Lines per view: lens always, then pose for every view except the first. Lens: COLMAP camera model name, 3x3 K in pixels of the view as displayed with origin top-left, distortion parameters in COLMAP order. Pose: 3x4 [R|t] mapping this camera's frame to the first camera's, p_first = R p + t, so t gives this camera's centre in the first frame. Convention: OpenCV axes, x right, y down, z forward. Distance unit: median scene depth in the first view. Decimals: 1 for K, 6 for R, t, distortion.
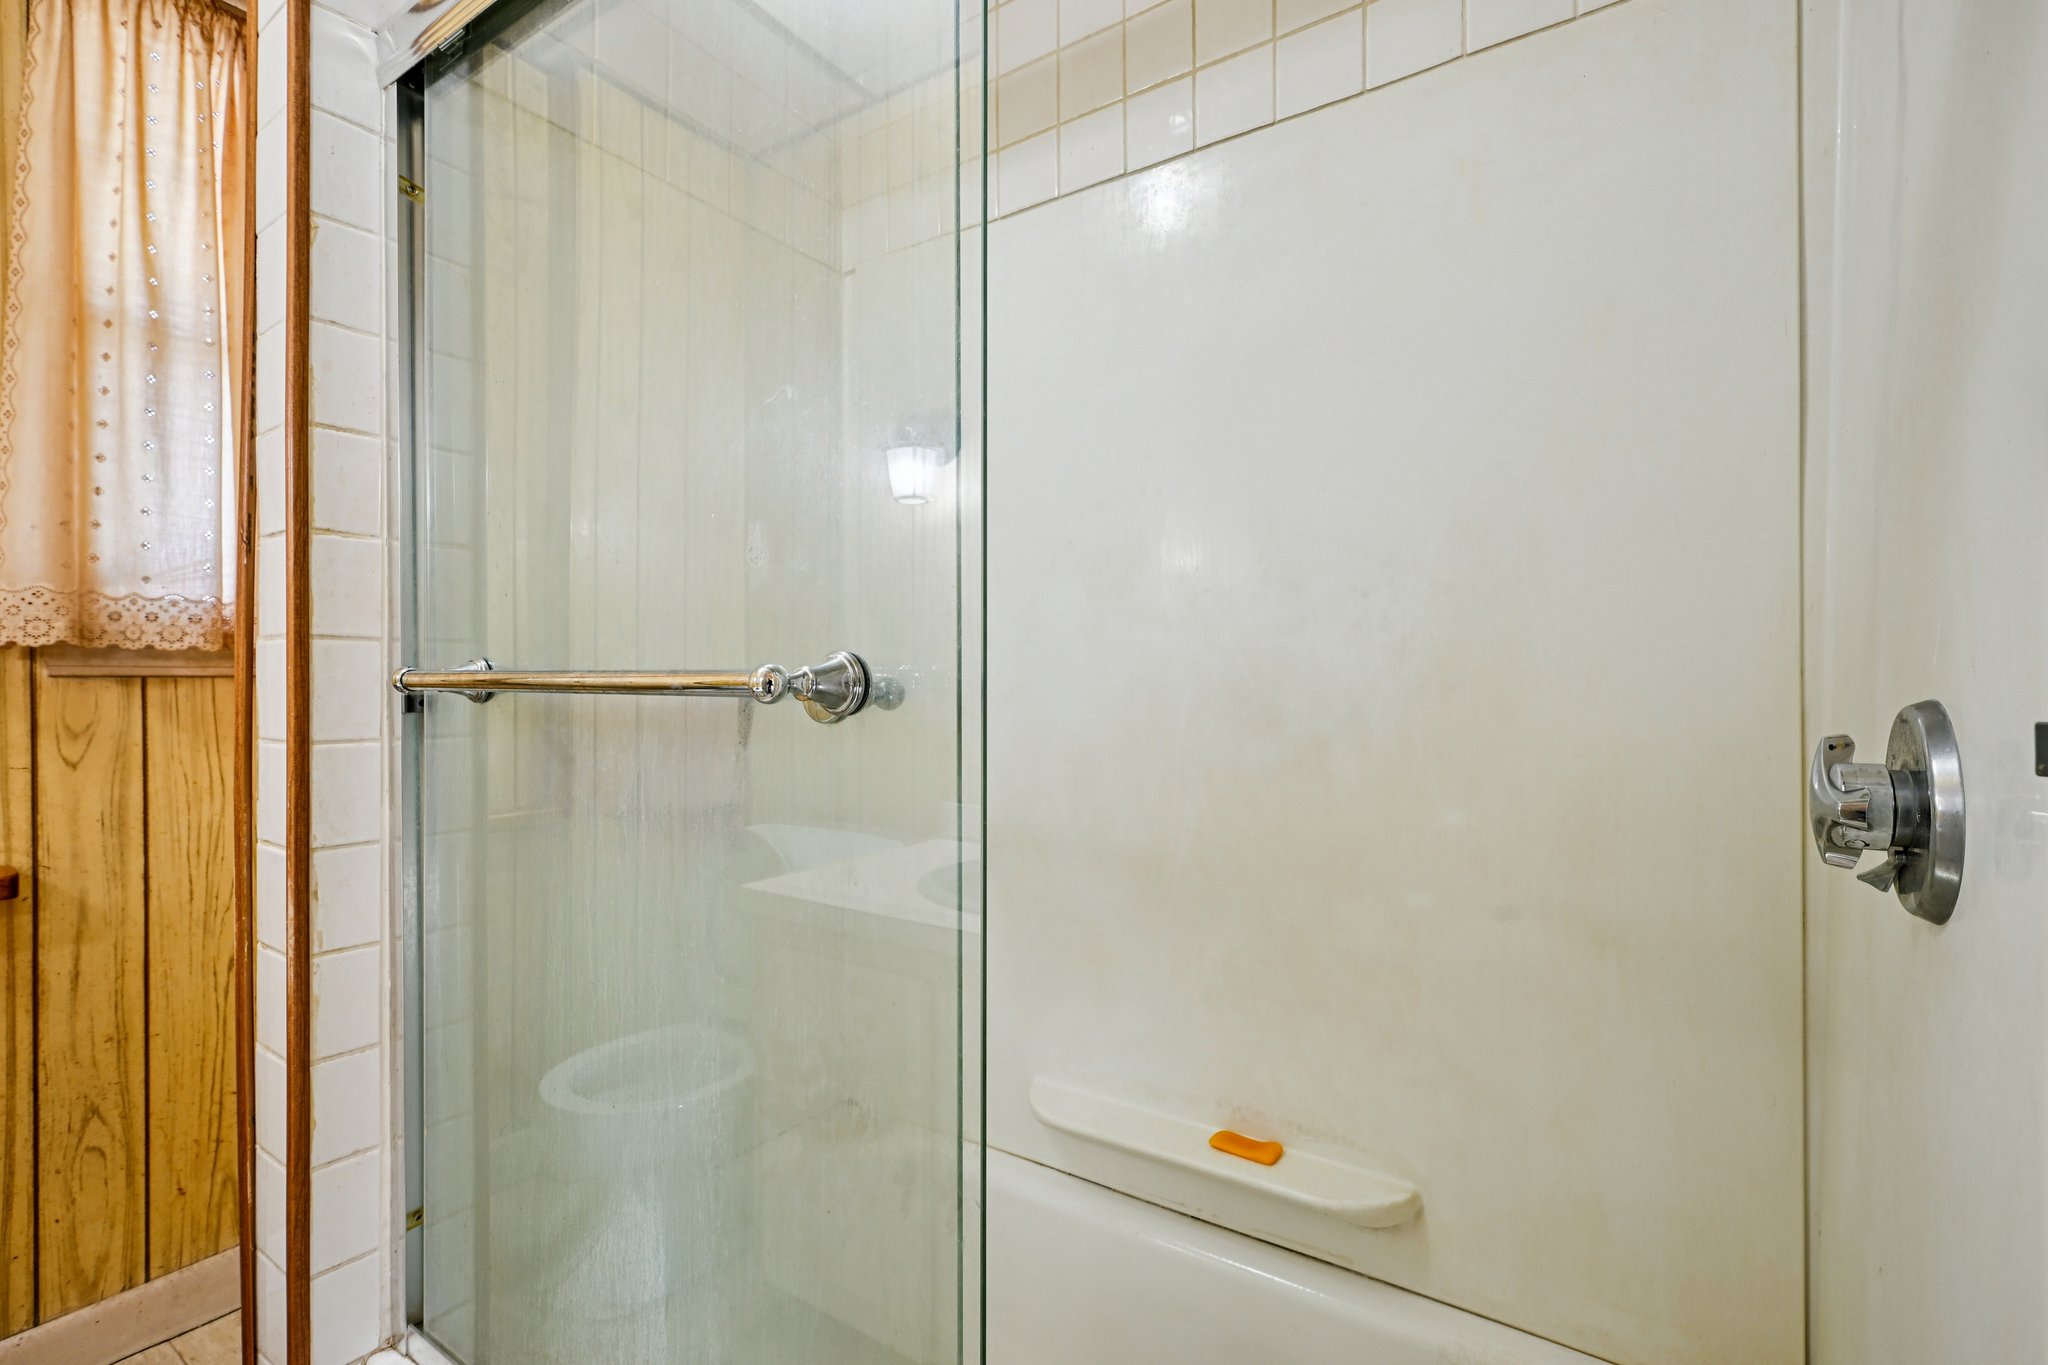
lens RADIAL K [[914.3, 0, 1024.0], [0, 914.3, 683.6], [0, 0, 1]] dist [0.001288, -0.001040]
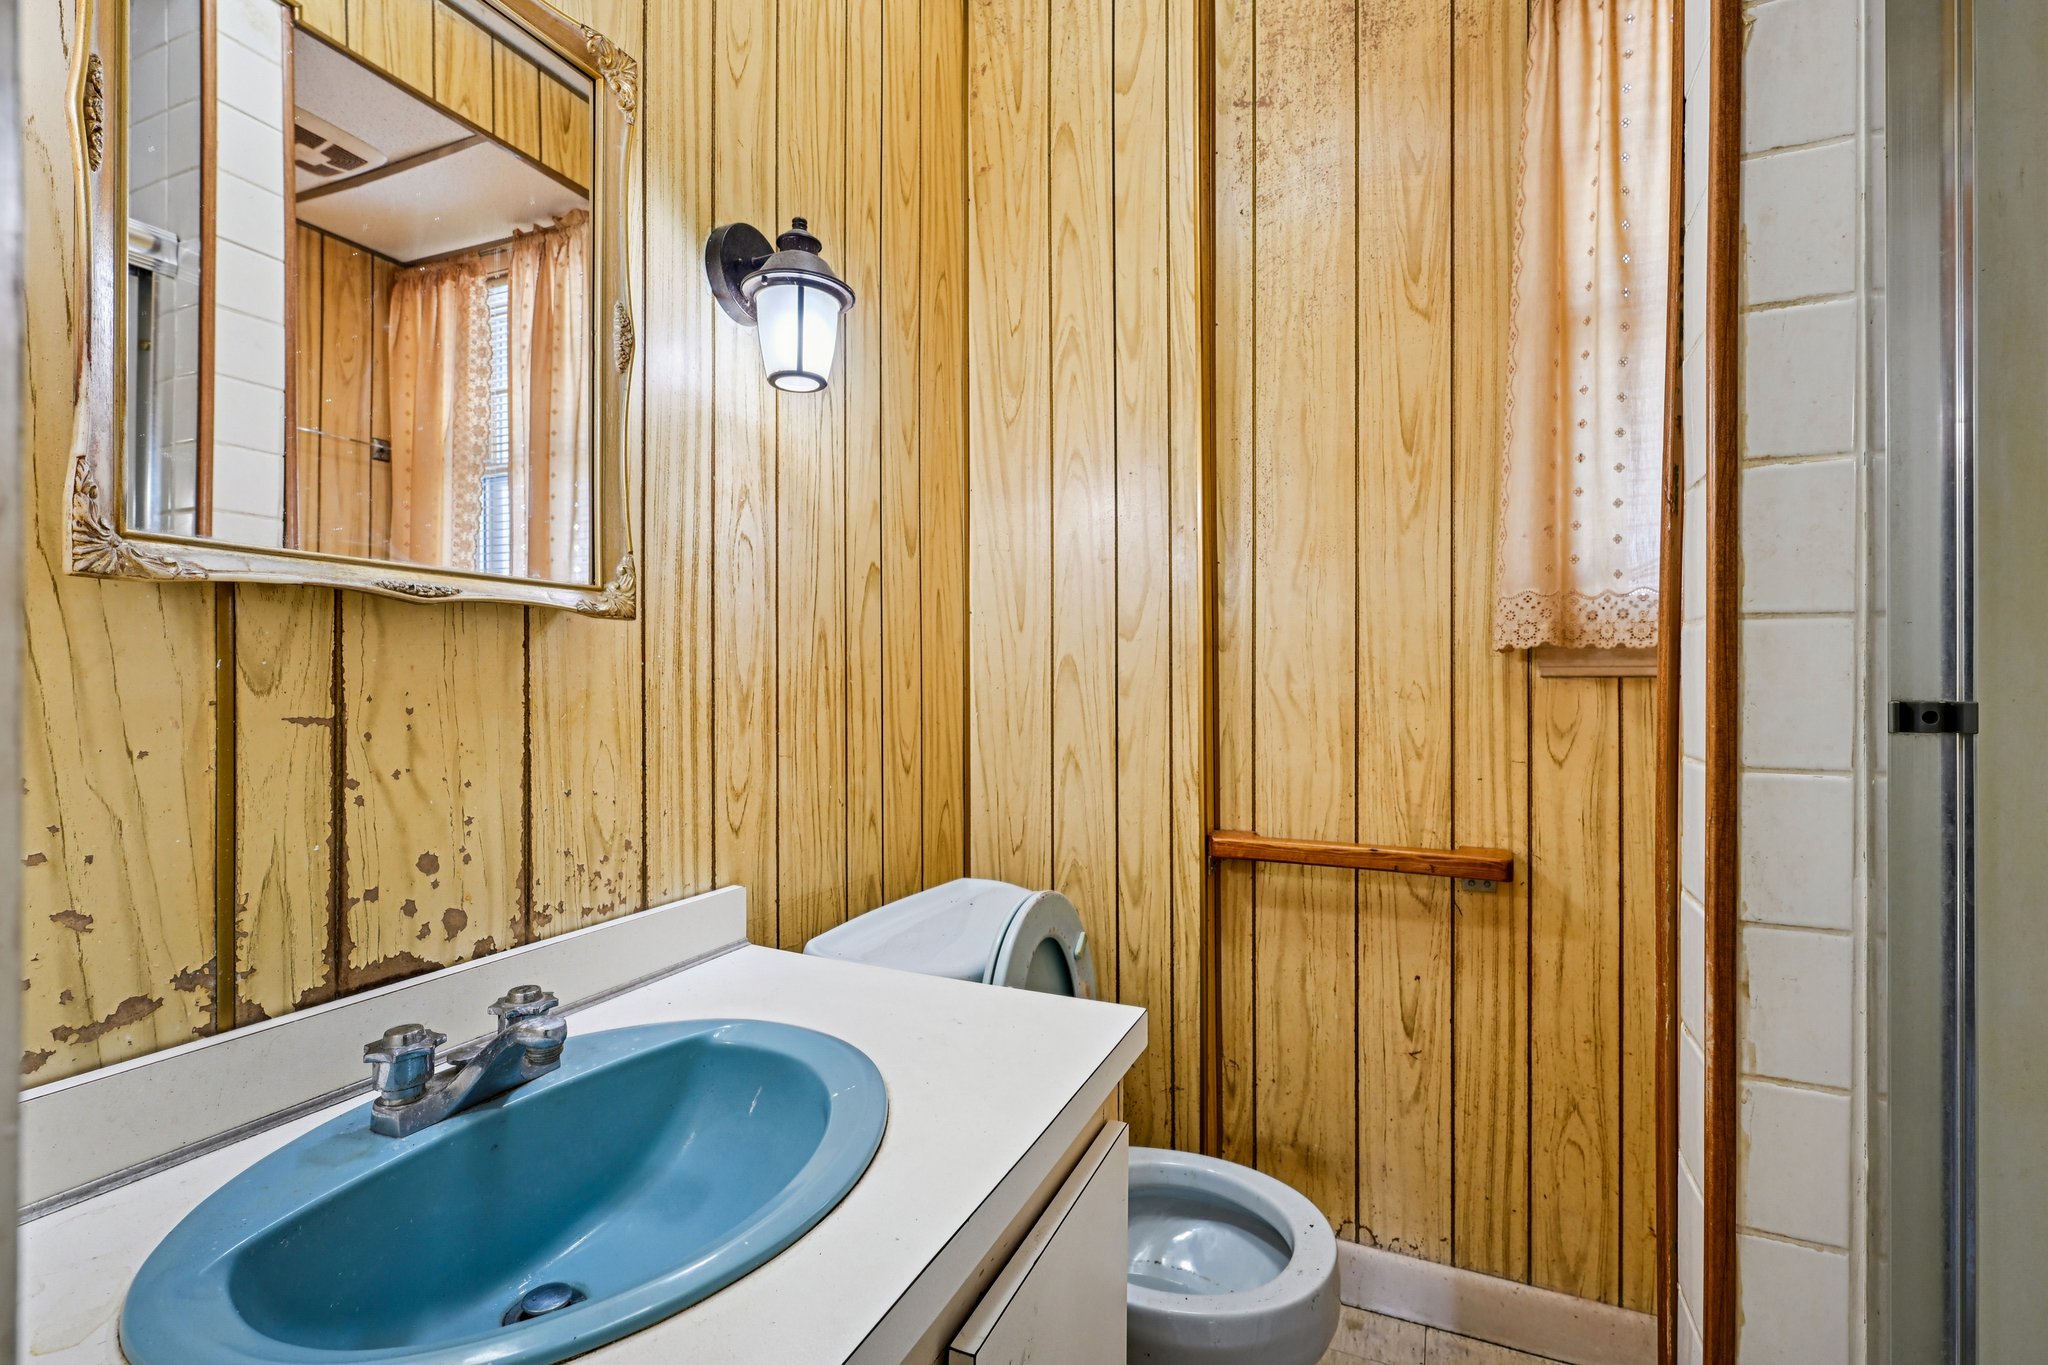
lens RADIAL K [[914.3, 0, 1025.1], [0, 914.3, 684.2], [0, 0, 1]] dist [0.001288, -0.001040]
pose [[0.167085, 0.002386, -0.985940, -0.125271], [-0.003828, 0.999991, 0.001771, 0.001029], [0.985935, 0.003478, 0.167093, 0.235442]]
